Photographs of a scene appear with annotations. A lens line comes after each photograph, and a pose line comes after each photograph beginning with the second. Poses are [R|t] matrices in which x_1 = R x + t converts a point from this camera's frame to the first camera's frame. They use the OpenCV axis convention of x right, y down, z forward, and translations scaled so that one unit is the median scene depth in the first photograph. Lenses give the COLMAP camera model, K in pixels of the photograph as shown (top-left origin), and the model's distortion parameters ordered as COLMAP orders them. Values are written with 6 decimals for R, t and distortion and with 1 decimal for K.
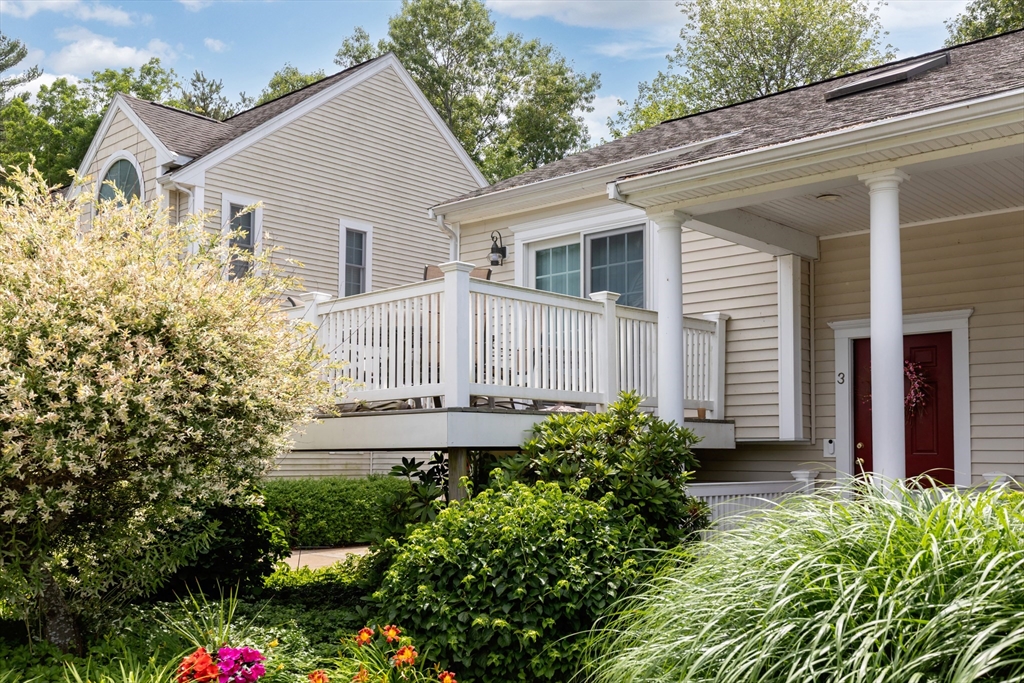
lens RADIAL K [[1001.0, 0, 511.7], [0, 1001.0, 398.8], [0, 0, 1]] dist [0.011977, 0.006774]
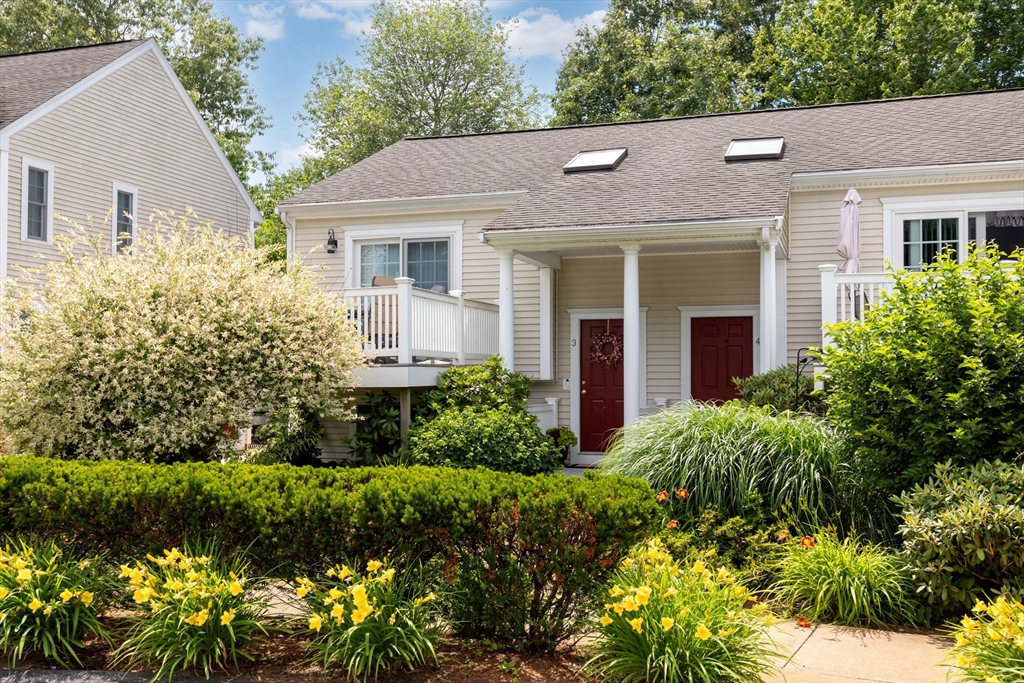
lens RADIAL K [[1013.4, 0, 512.0], [0, 1013.4, 341.5], [0, 0, 1]] dist [-0.002543, -0.003075]
pose [[0.909853, 0.012812, 0.414734, -0.397632], [-0.020298, 0.999701, 0.013647, -0.036765], [-0.414435, -0.020835, 0.909841, -0.424593]]
